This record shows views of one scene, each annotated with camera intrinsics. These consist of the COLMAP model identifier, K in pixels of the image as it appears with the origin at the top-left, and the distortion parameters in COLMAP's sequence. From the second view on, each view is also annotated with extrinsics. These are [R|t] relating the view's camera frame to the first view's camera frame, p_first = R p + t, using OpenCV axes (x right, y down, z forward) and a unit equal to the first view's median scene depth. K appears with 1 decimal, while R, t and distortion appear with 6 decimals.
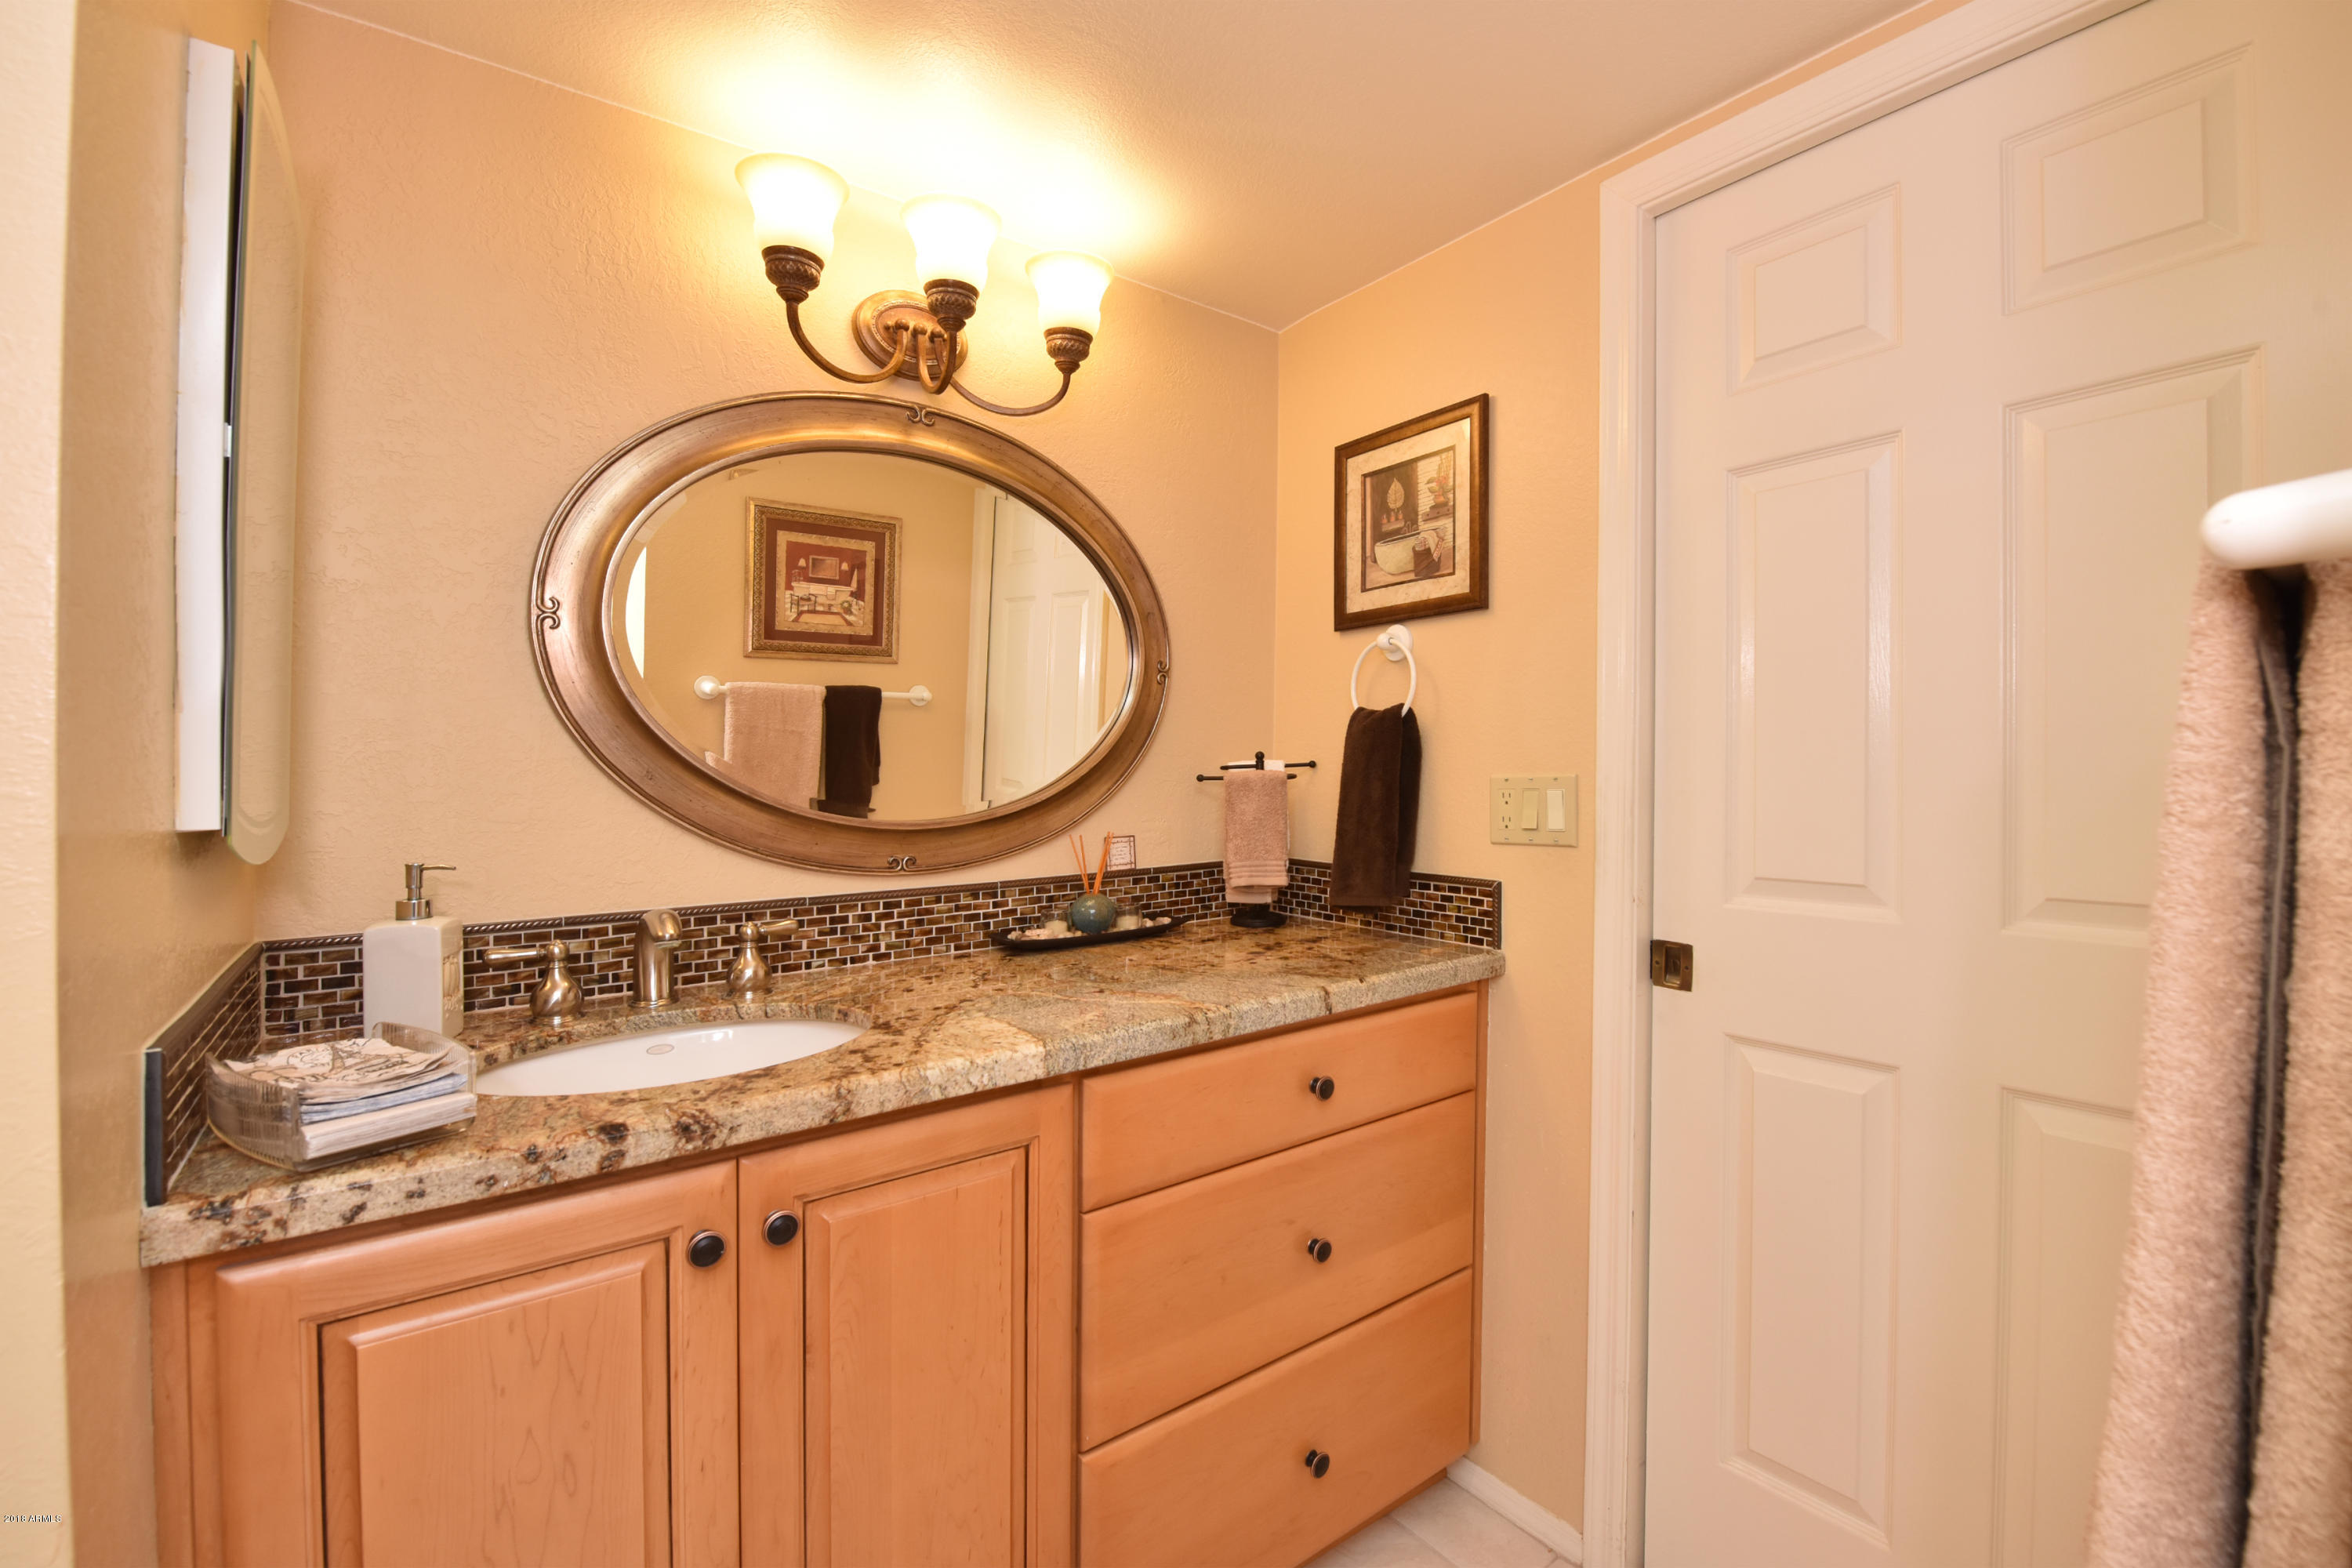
lens RADIAL K [[1012.5, 0, 1165.9], [0, 1012.5, 771.7], [0, 0, 1]] dist [-0.018498, -0.001916]
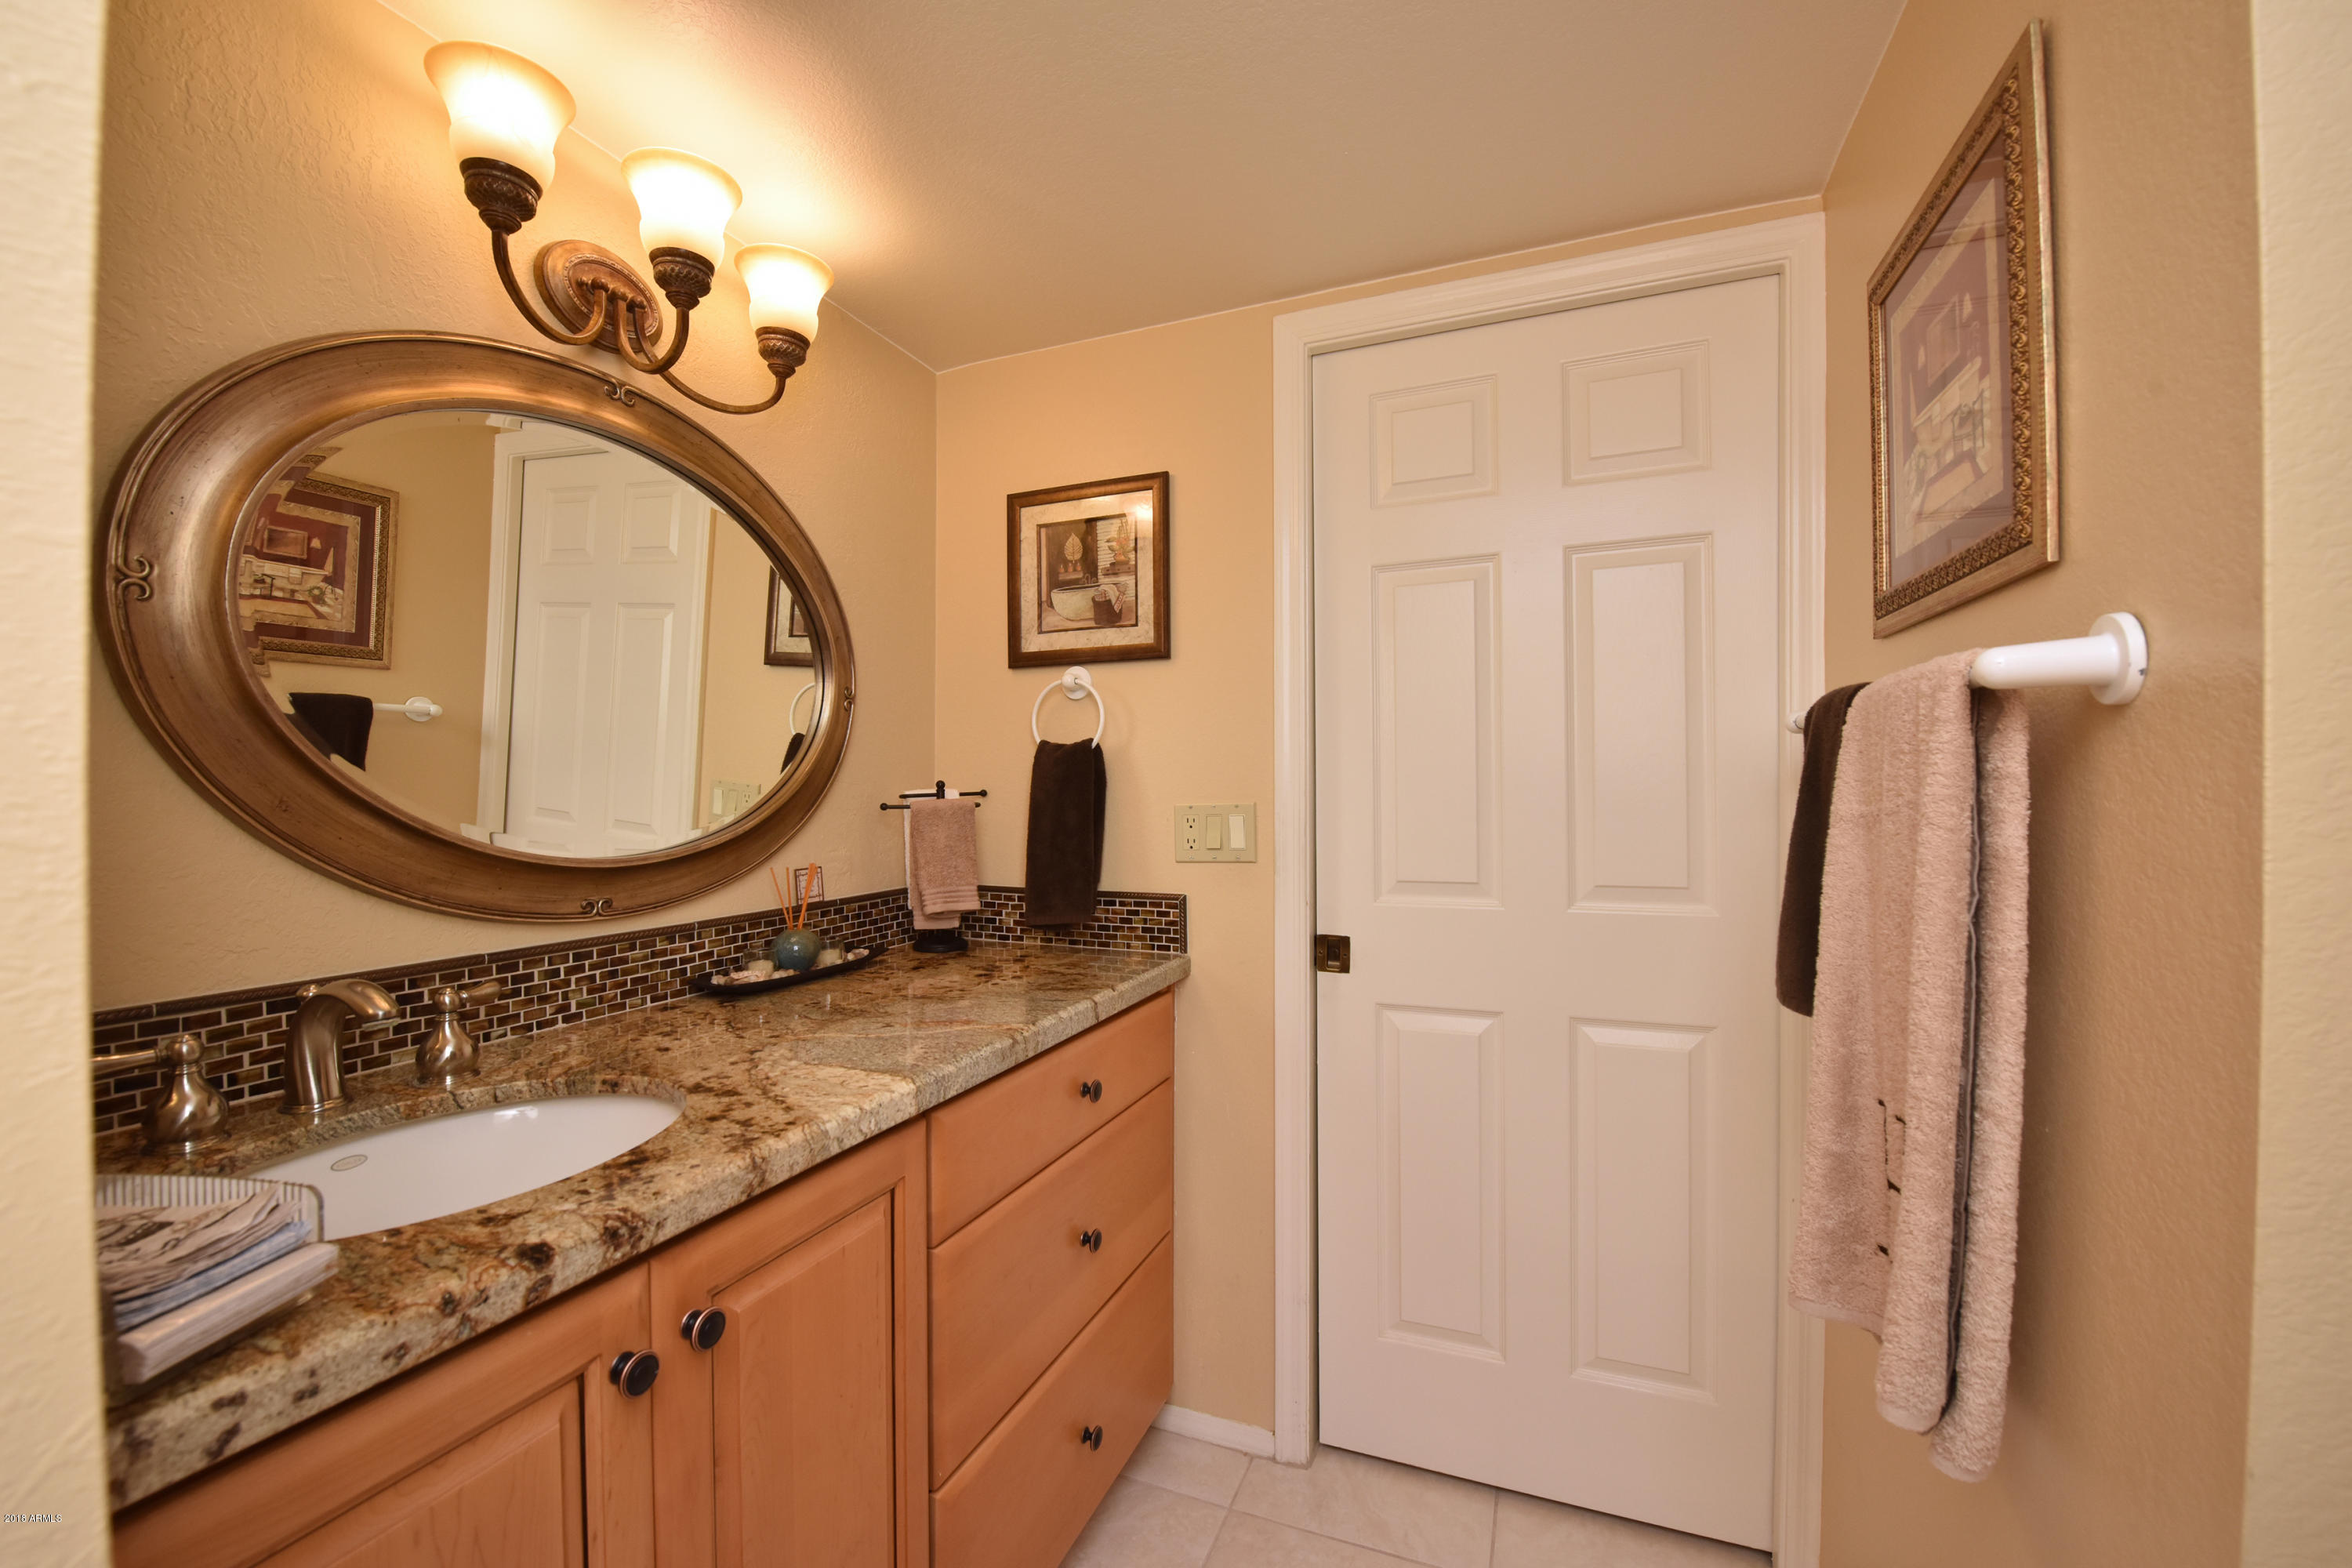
lens RADIAL K [[958.6, 0, 1184.5], [0, 958.6, 798.1], [0, 0, 1]] dist [-0.020920, -0.001414]
pose [[0.870034, 0.000193, 0.492992, -0.243404], [0.000864, 0.999998, -0.001917, -0.000310], [-0.492992, 0.002094, 0.870032, 0.050208]]
